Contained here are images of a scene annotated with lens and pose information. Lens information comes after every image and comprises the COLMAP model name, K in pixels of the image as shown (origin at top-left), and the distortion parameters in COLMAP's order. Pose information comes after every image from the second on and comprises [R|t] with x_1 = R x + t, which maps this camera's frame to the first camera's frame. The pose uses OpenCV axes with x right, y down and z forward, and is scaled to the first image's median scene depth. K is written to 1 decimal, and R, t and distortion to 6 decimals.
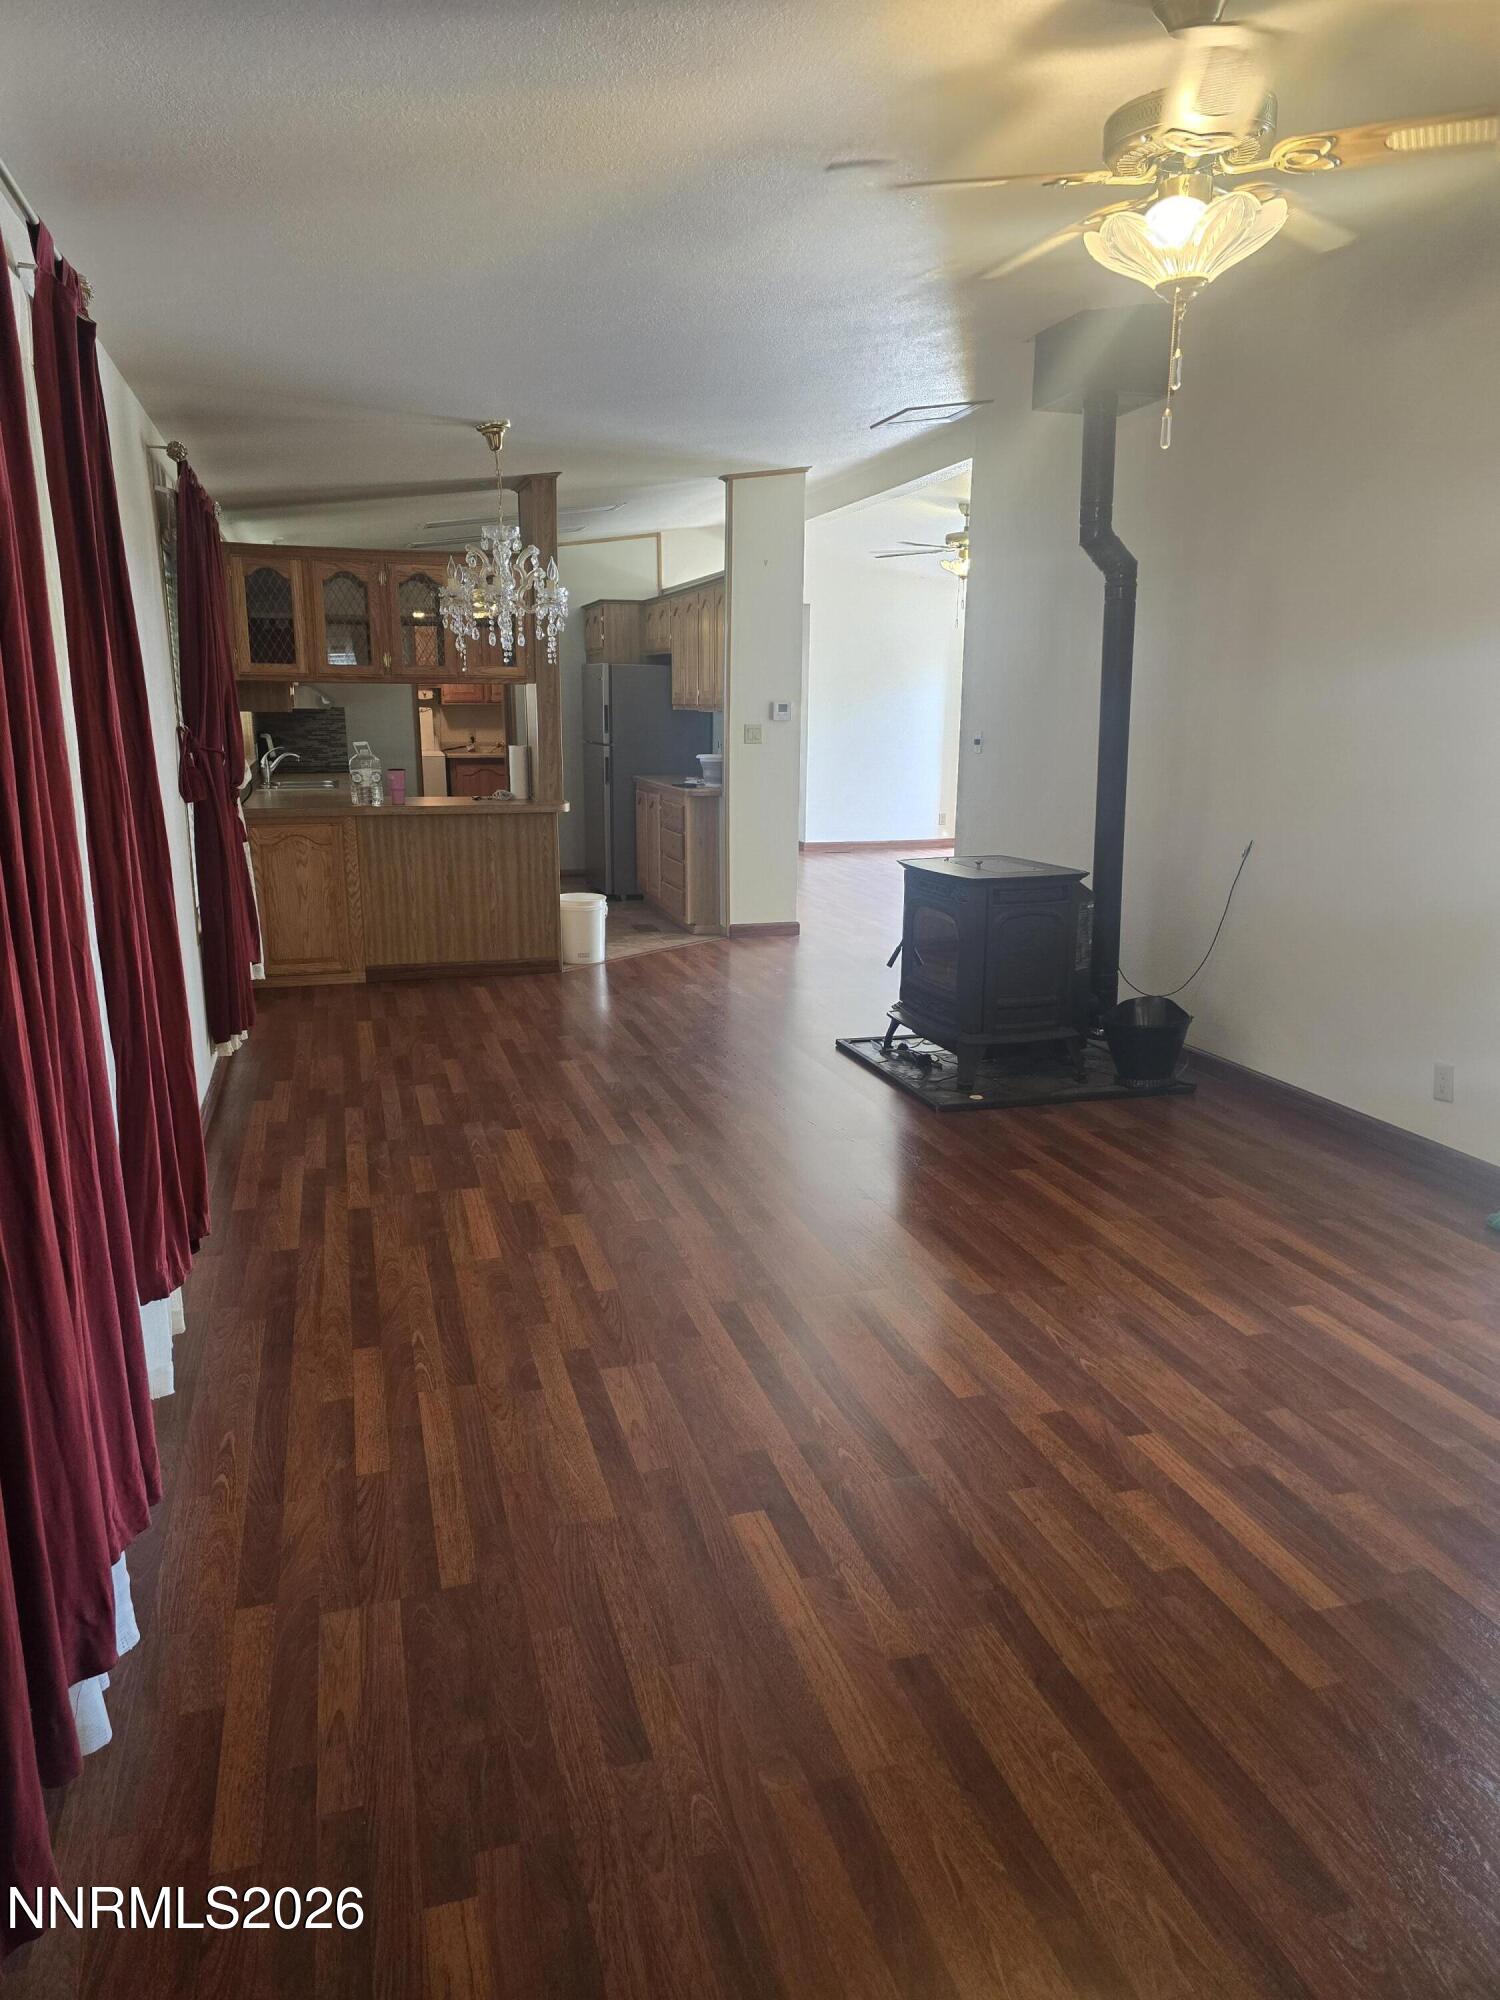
lens RADIAL K [[1346.8, 0, 744.8], [0, 1346.8, 989.9], [0, 0, 1]] dist [0.094494, -0.105043]
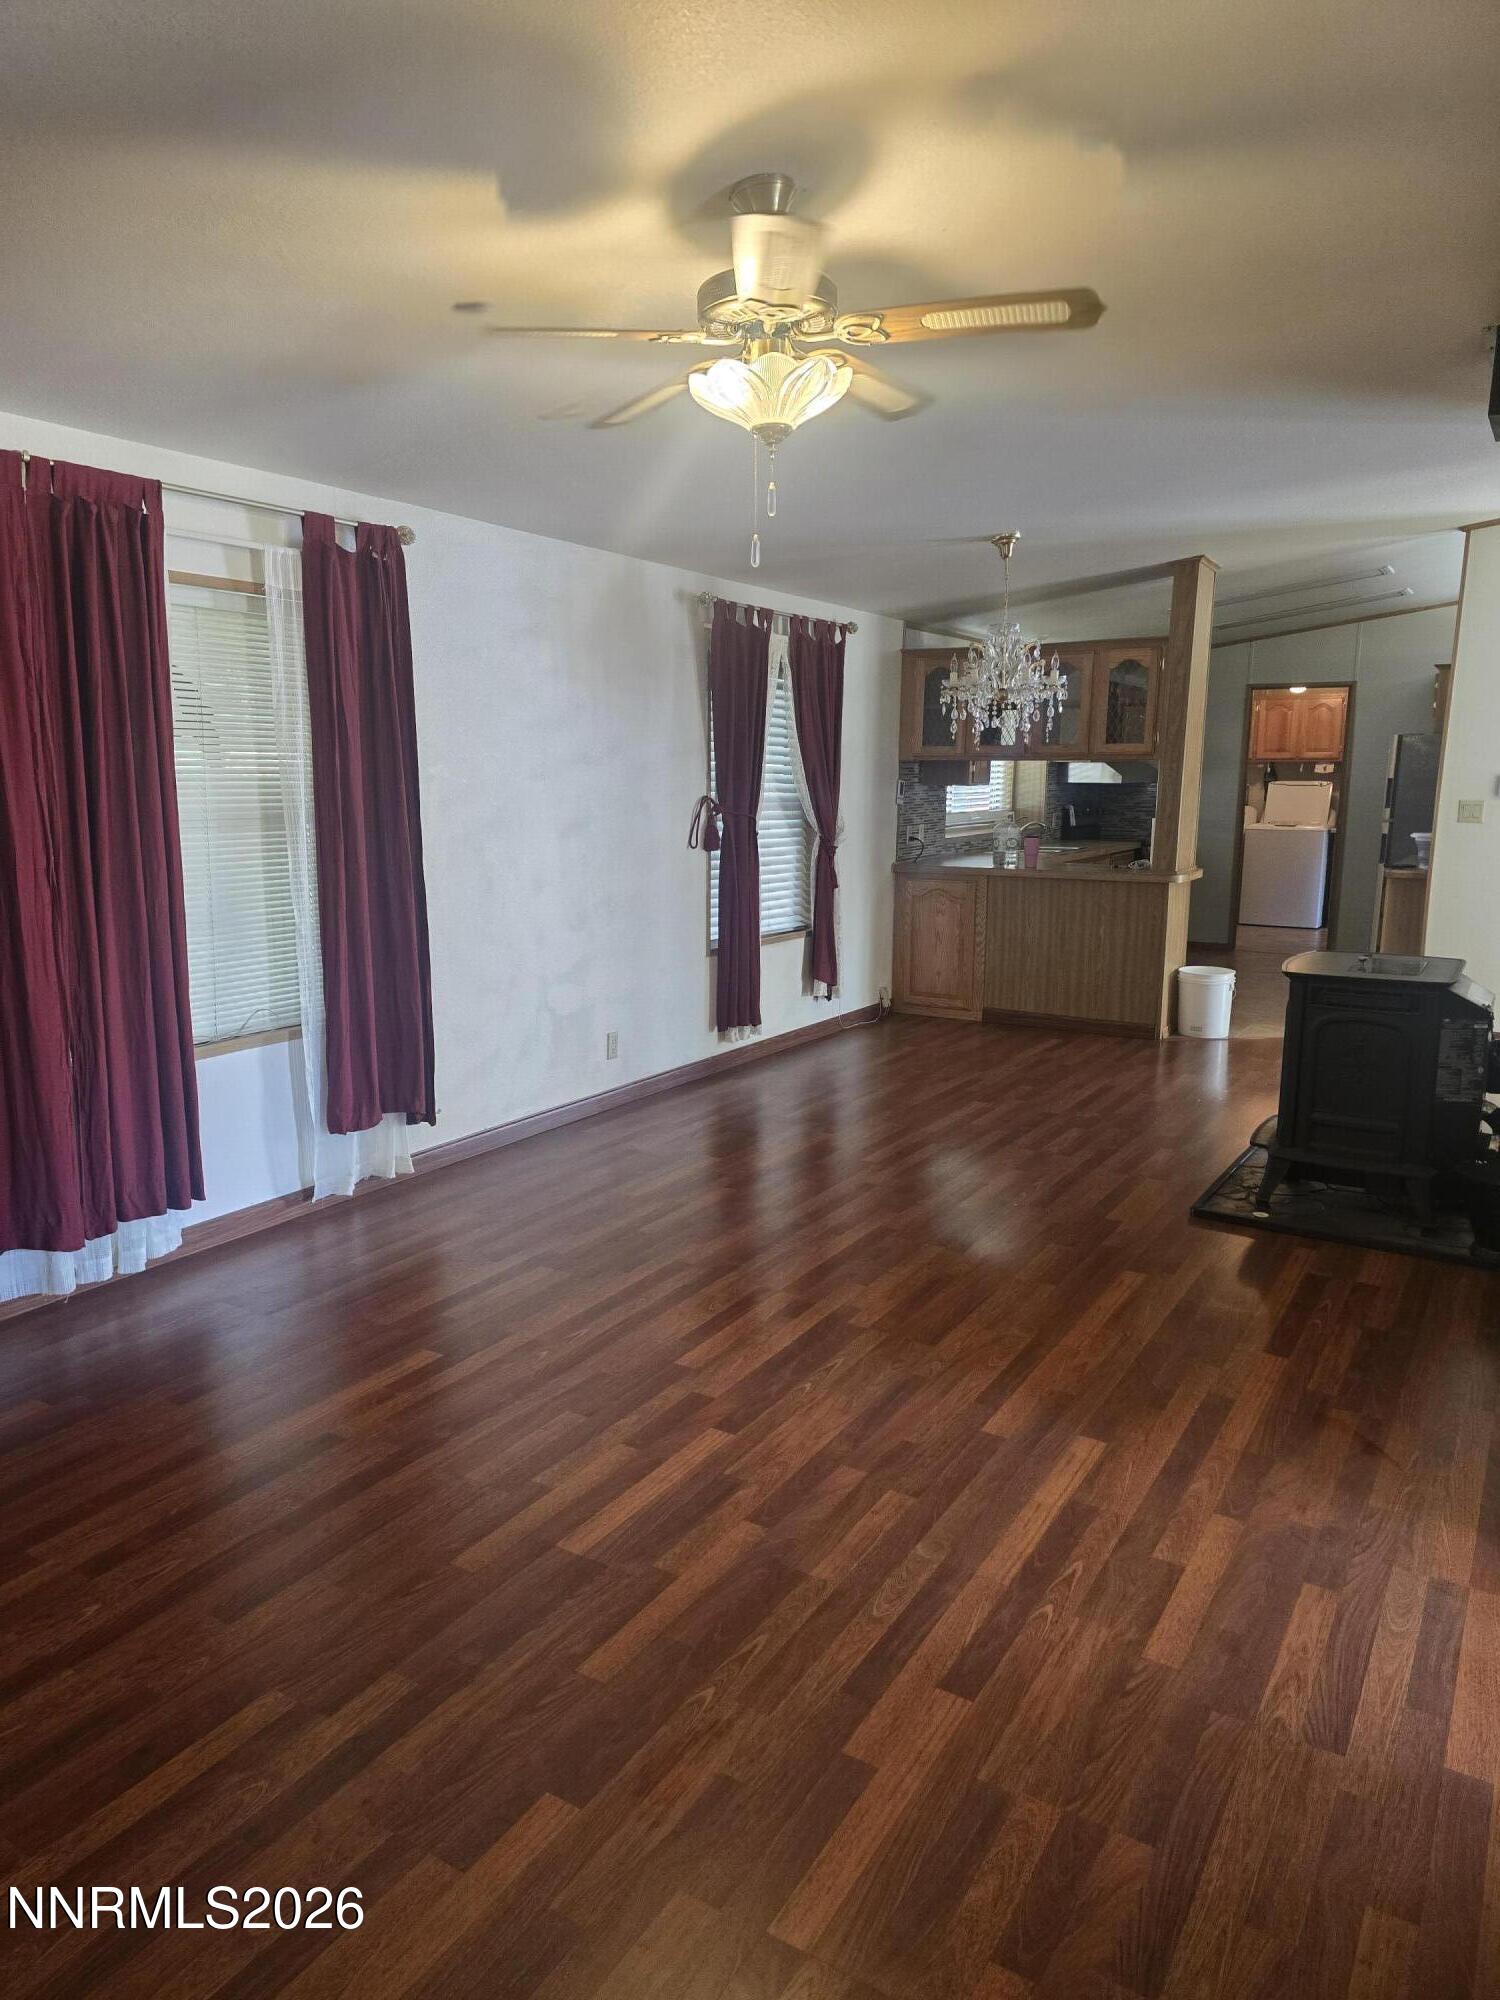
lens RADIAL K [[1346.8, 0, 744.8], [0, 1346.8, 989.9], [0, 0, 1]] dist [0.094494, -0.105043]
pose [[0.665845, 0.121474, -0.736135, 0.428256], [-0.159311, 0.987050, 0.018780, -0.021693], [0.728883, 0.104770, 0.676574, 0.089004]]
